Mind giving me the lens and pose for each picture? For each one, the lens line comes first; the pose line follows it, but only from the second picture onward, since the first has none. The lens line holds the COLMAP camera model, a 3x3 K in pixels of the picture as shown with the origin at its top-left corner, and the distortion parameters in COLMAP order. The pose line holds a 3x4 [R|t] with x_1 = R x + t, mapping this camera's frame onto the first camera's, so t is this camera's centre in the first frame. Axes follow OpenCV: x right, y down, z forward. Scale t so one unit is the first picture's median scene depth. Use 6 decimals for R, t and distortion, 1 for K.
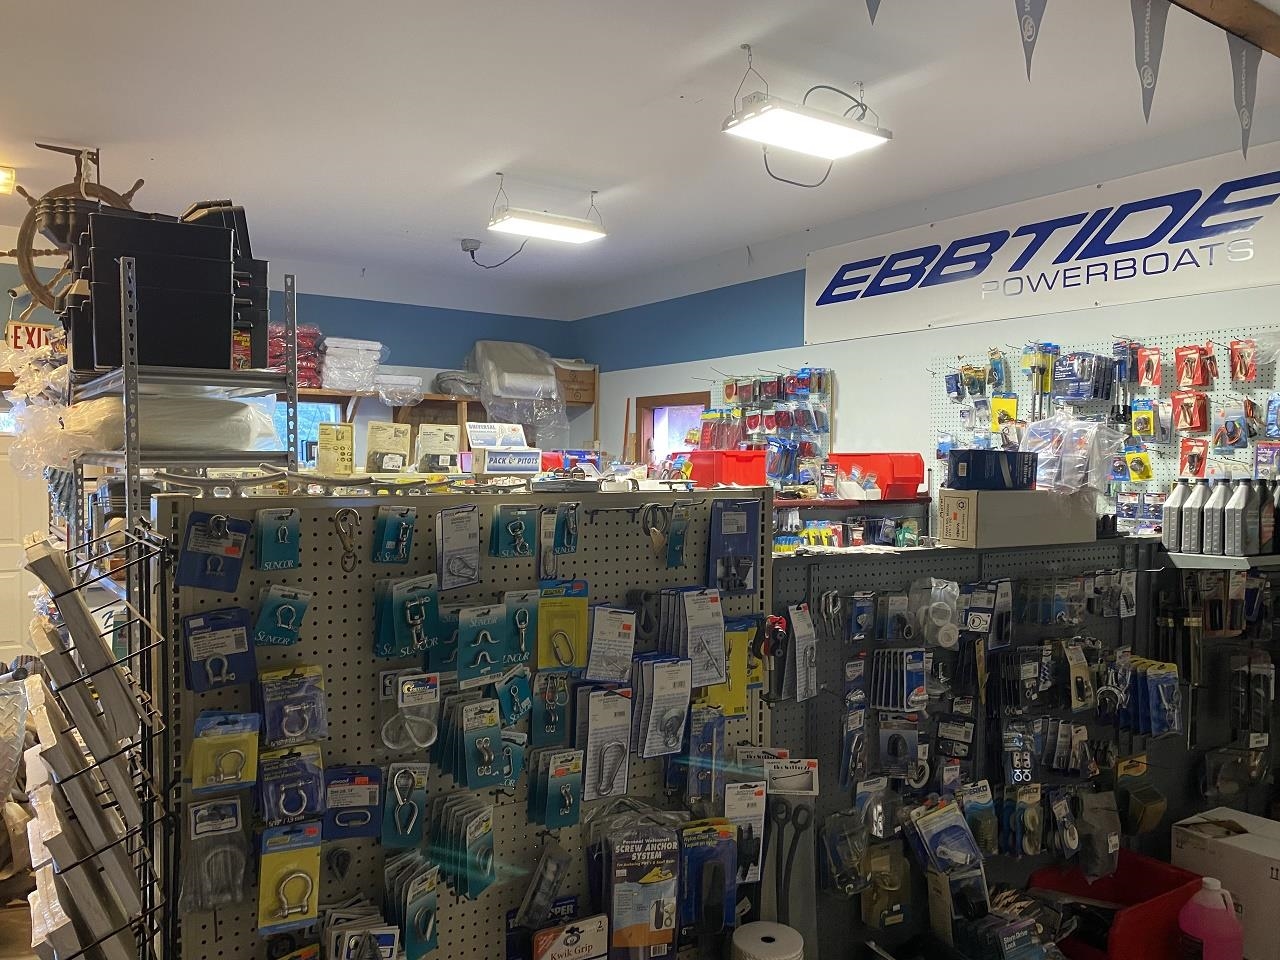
lens RADIAL K [[973.8, 0, 643.8], [0, 973.8, 477.7], [0, 0, 1]] dist [0.027210, -0.056073]
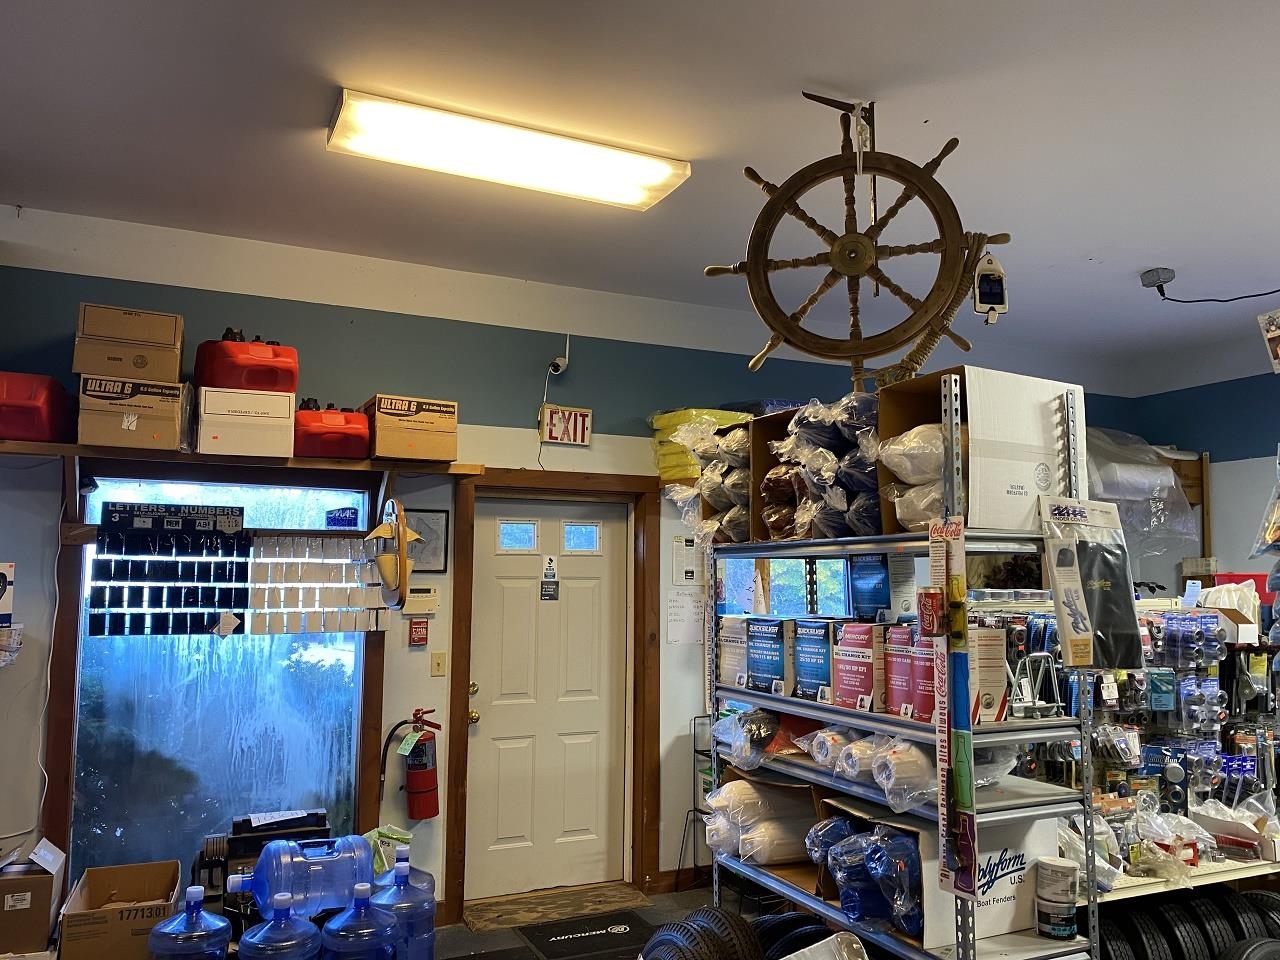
lens RADIAL K [[973.8, 0, 634.2], [0, 973.8, 481.6], [0, 0, 1]] dist [0.027210, -0.056073]
pose [[0.978747, -0.019983, -0.204098, -0.422899], [-0.003681, 0.993369, -0.114909, -0.010800], [0.205041, 0.113218, 0.972183, 0.267248]]
